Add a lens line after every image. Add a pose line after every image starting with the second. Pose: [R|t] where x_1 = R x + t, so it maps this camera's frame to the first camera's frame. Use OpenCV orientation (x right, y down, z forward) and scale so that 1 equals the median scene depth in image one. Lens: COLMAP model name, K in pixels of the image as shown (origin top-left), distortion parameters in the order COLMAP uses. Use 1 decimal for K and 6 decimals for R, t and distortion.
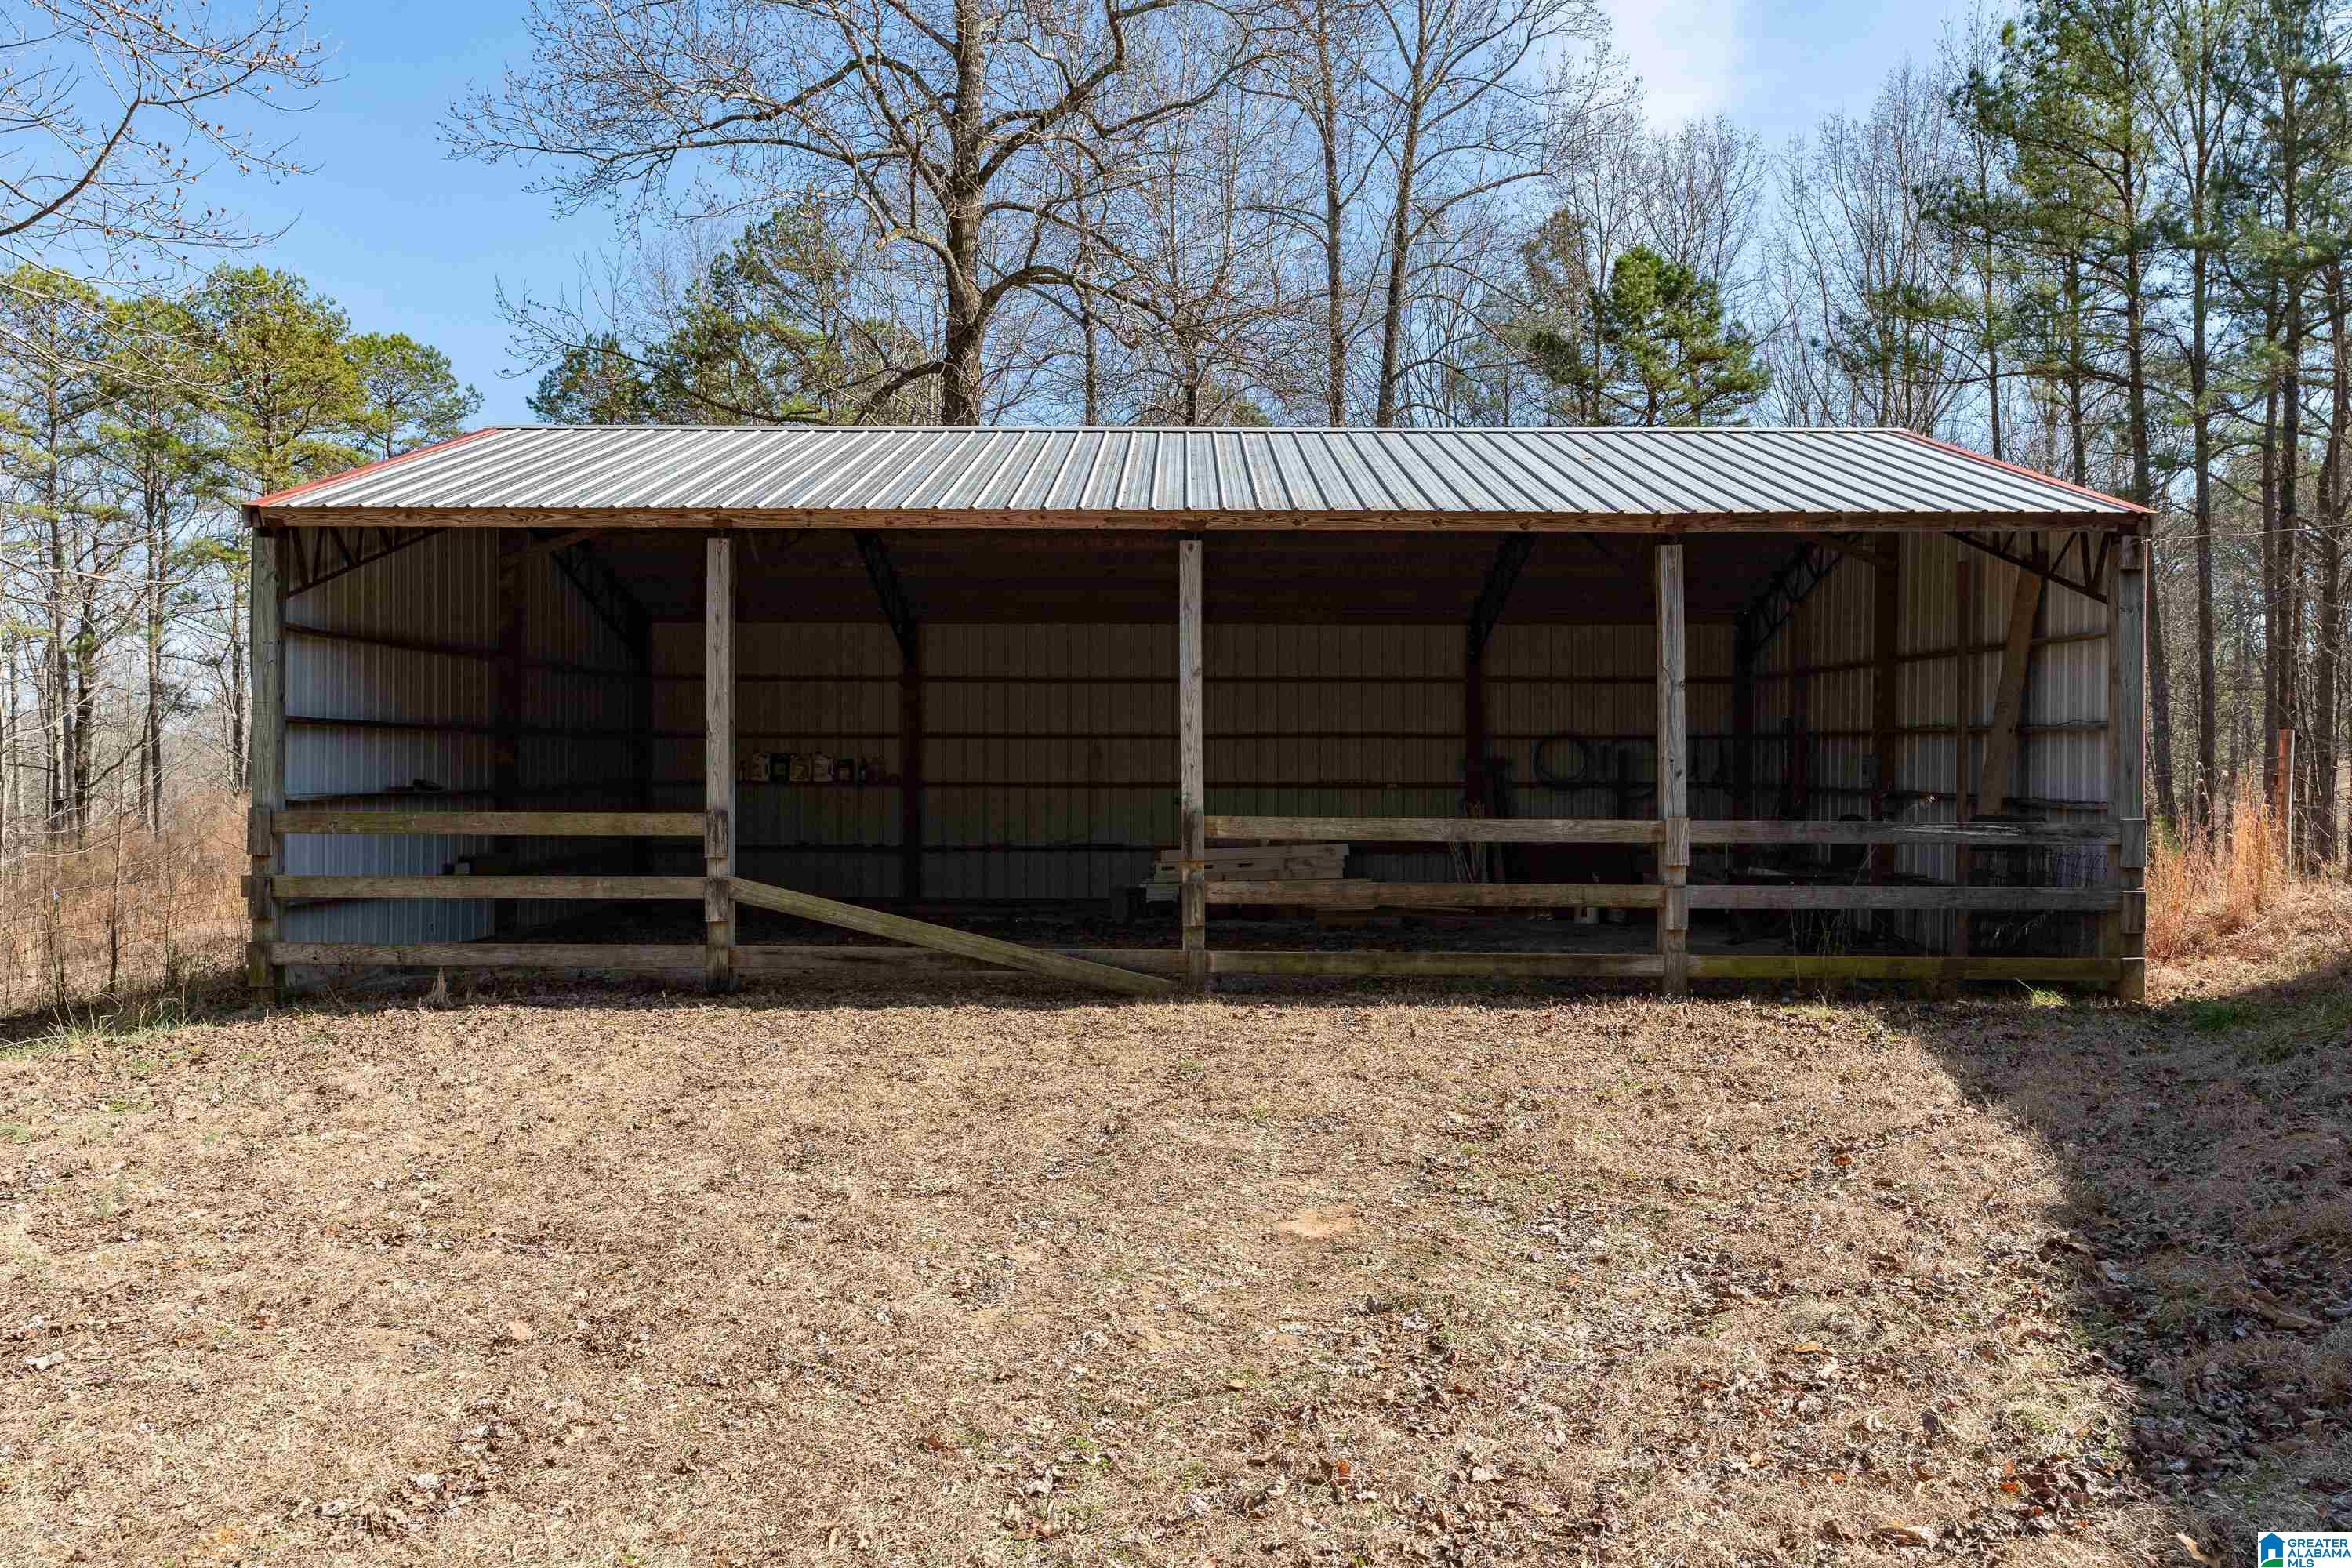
lens RADIAL K [[1629.7, 0, 1178.7], [0, 1629.7, 776.7], [0, 0, 1]] dist [0.007501, 0.001724]
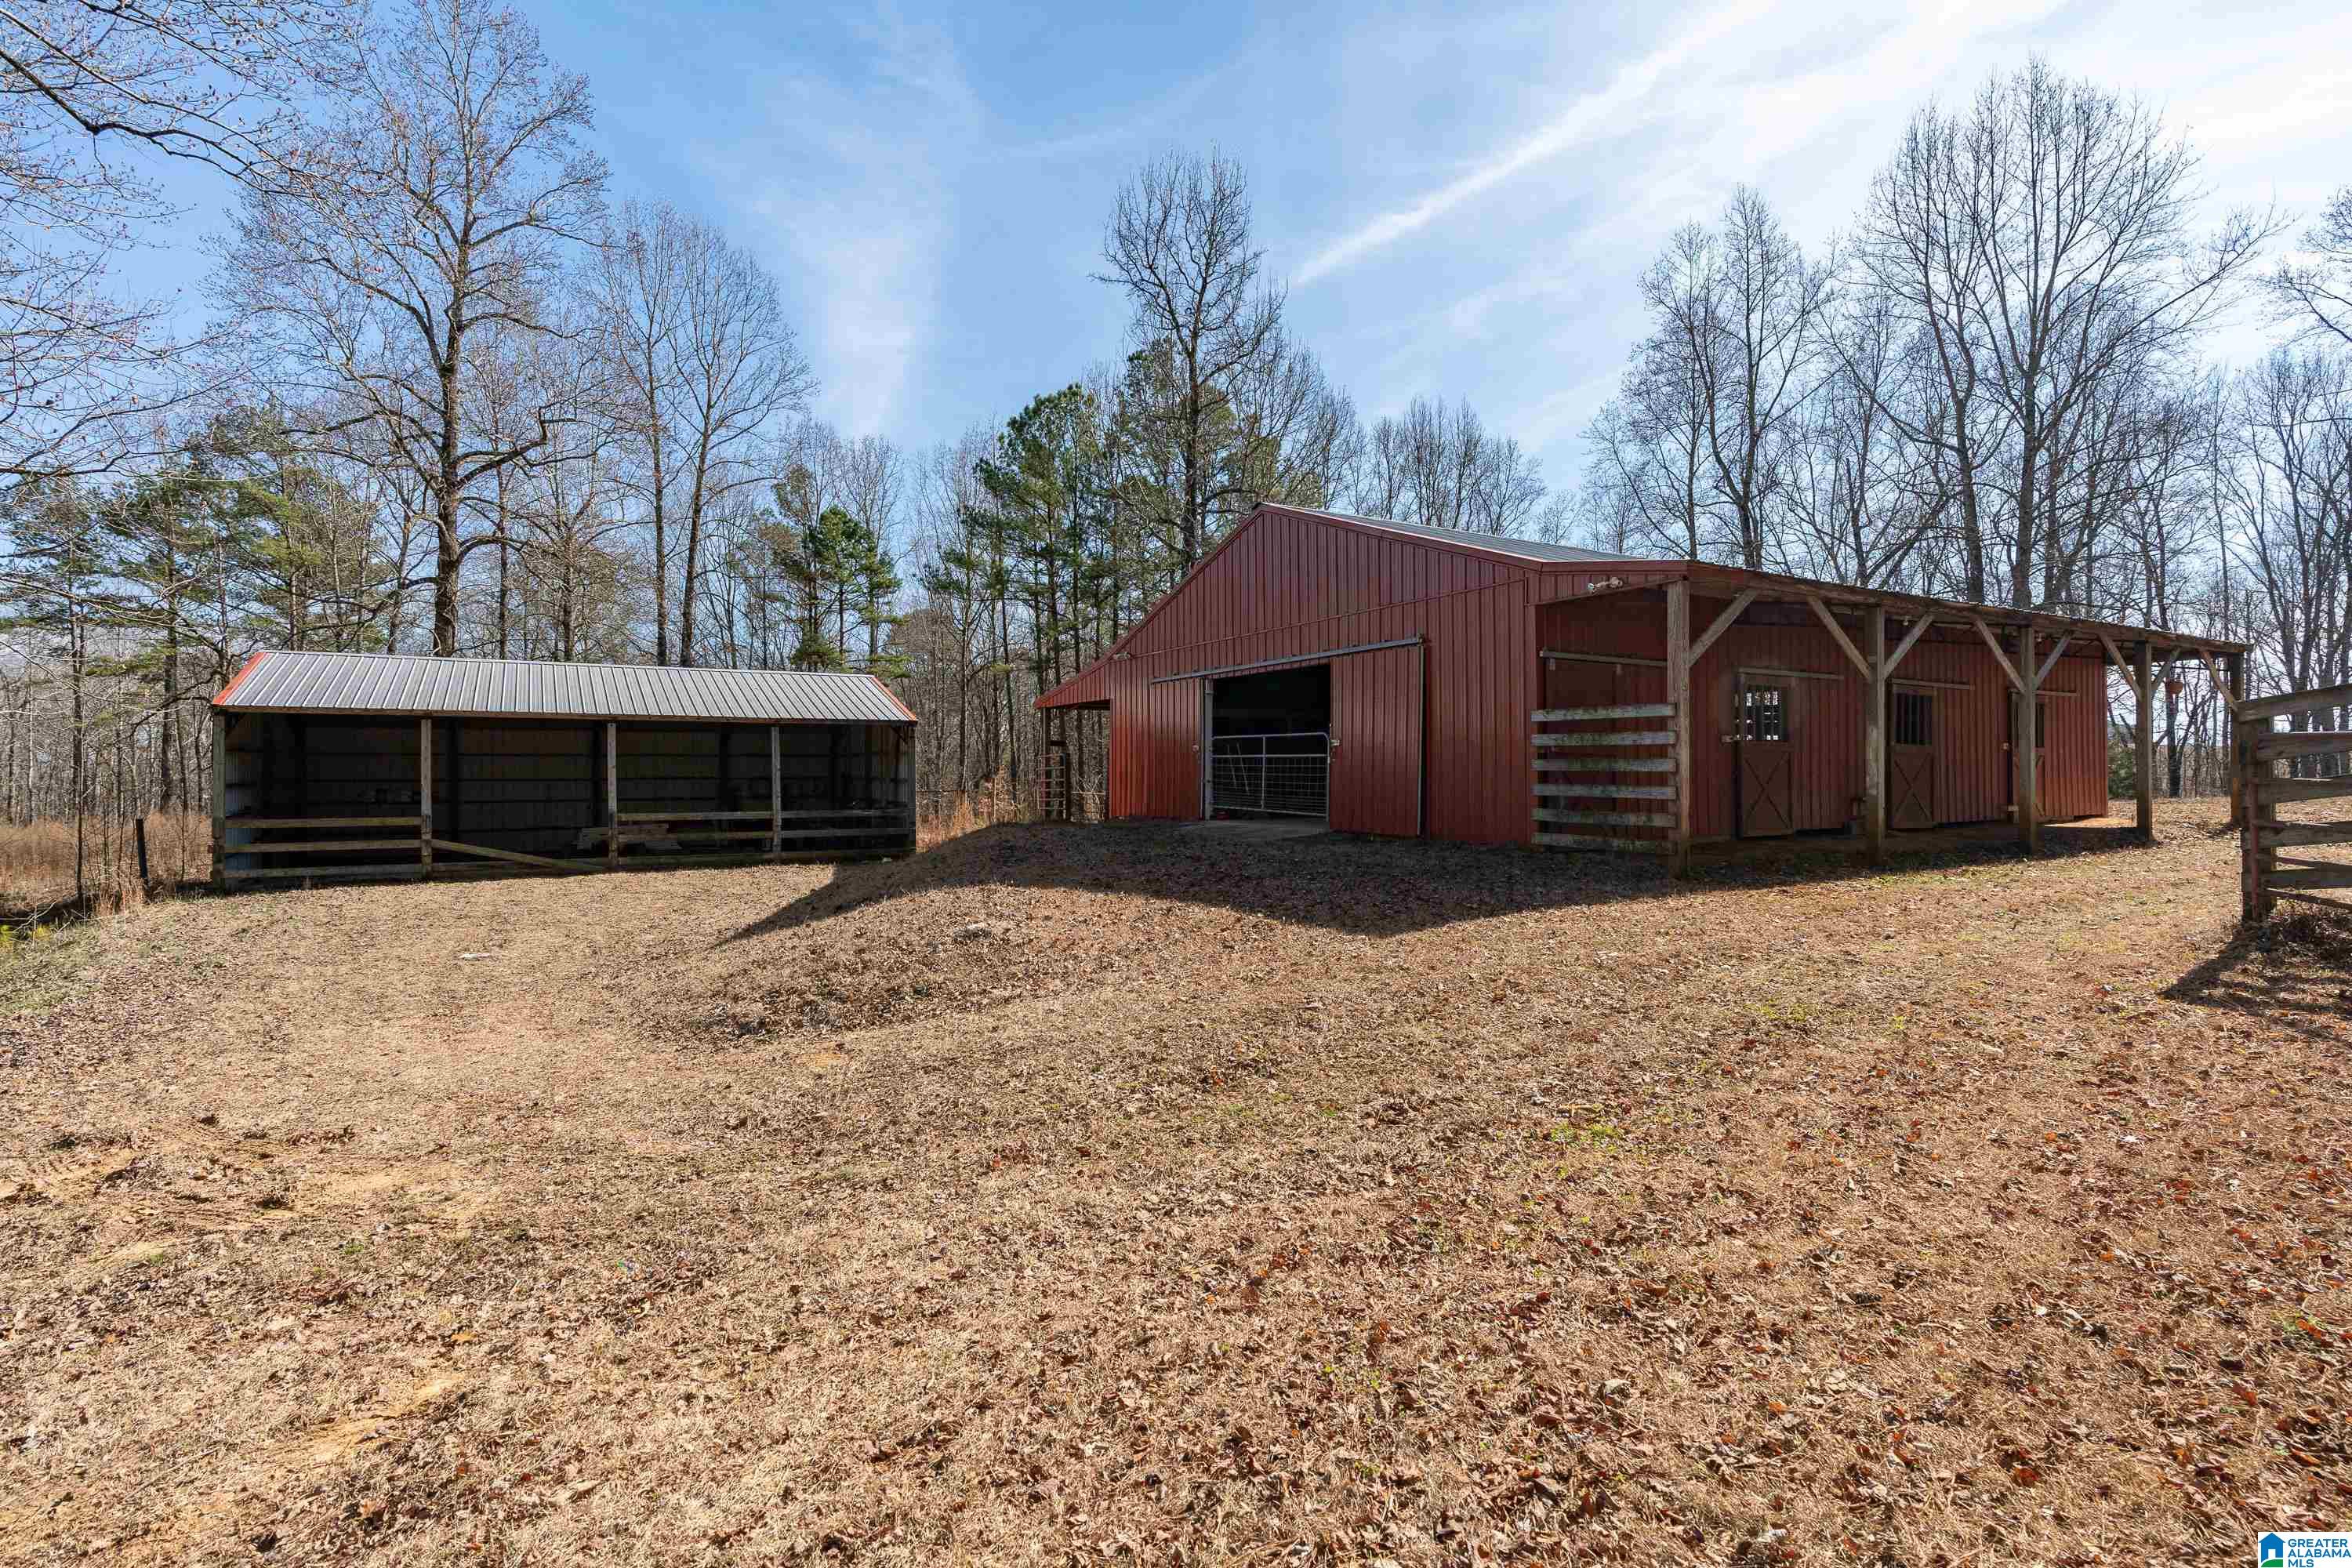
lens RADIAL K [[1097.5, 0, 1185.0], [0, 1097.5, 765.8], [0, 0, 1]] dist [-0.013756, 0.001271]
pose [[0.855498, -0.003790, 0.517793, -0.134430], [0.008277, 0.999946, -0.006356, -0.043505], [-0.517741, 0.009724, 0.855482, -1.302195]]
